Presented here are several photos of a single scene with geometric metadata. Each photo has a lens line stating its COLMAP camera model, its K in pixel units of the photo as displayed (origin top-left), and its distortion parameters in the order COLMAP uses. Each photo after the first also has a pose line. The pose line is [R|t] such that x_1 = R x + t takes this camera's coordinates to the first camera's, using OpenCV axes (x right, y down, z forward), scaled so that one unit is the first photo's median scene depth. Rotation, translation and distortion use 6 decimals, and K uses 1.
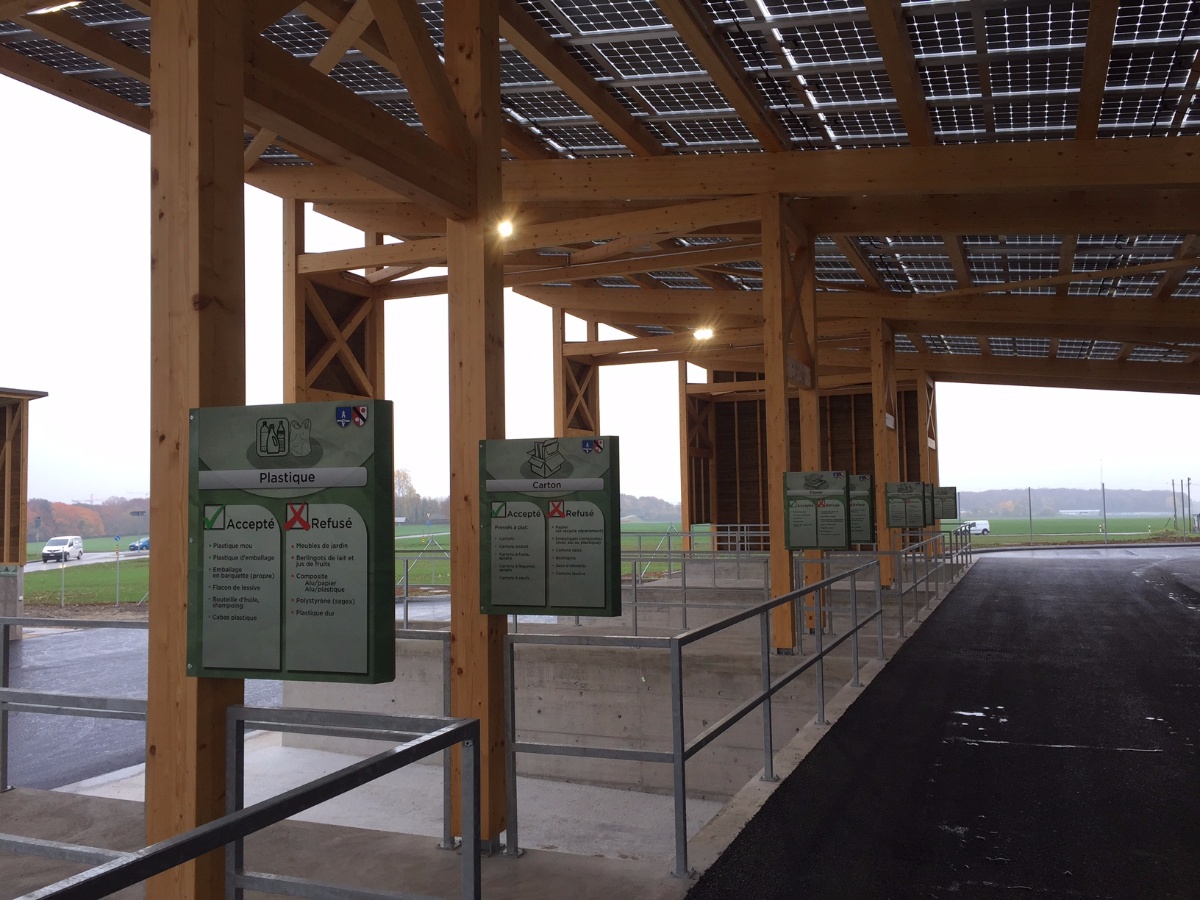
lens RADIAL K [[1016.0, 0, 600.0], [0, 1016.0, 450.0], [0, 0, 1]] dist [0.086854, -0.000241]
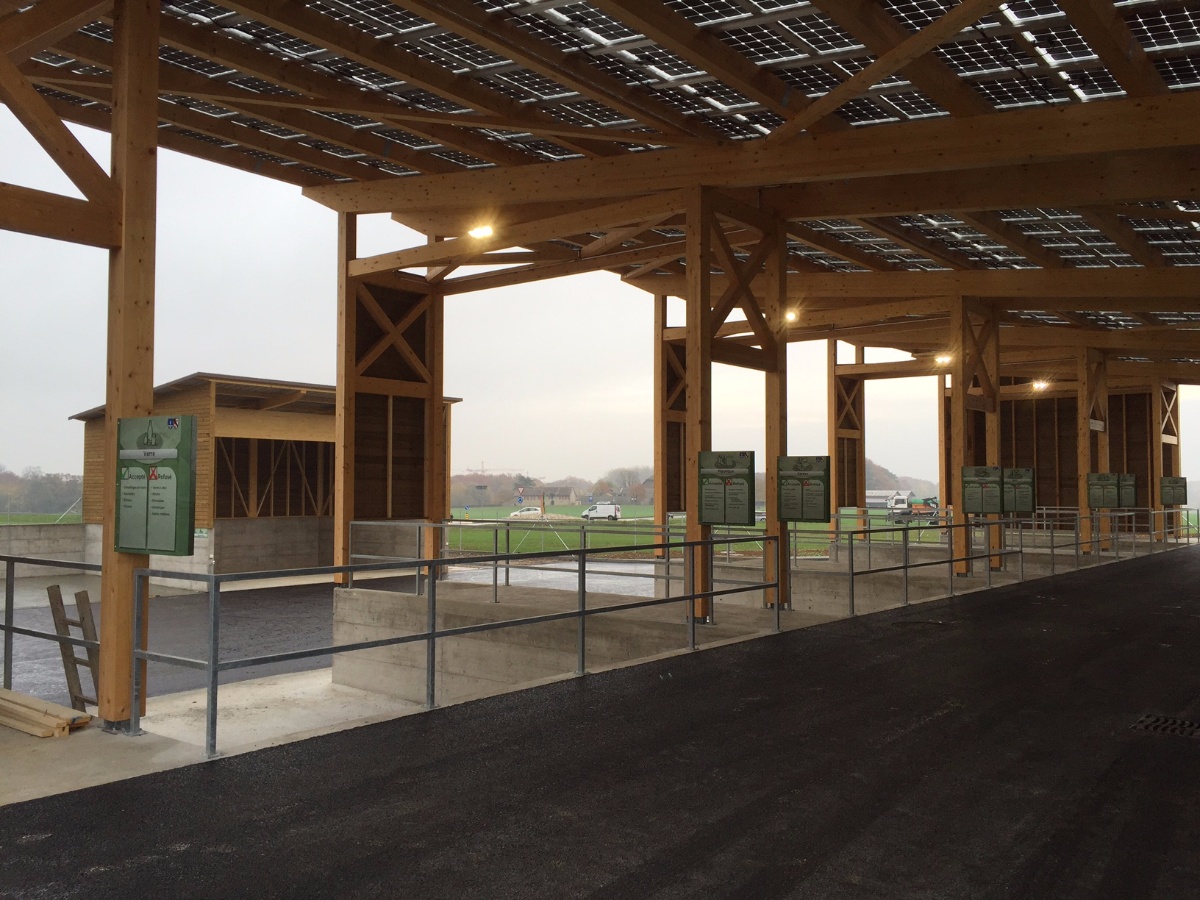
lens RADIAL K [[1016.0, 0, 600.0], [0, 1016.0, 450.0], [0, 0, 1]] dist [0.086854, -0.000241]
pose [[0.960751, 0.008963, -0.277269, 0.076092], [-0.004079, 0.999826, 0.018185, -0.031678], [0.277383, -0.016340, 0.960620, -0.734157]]
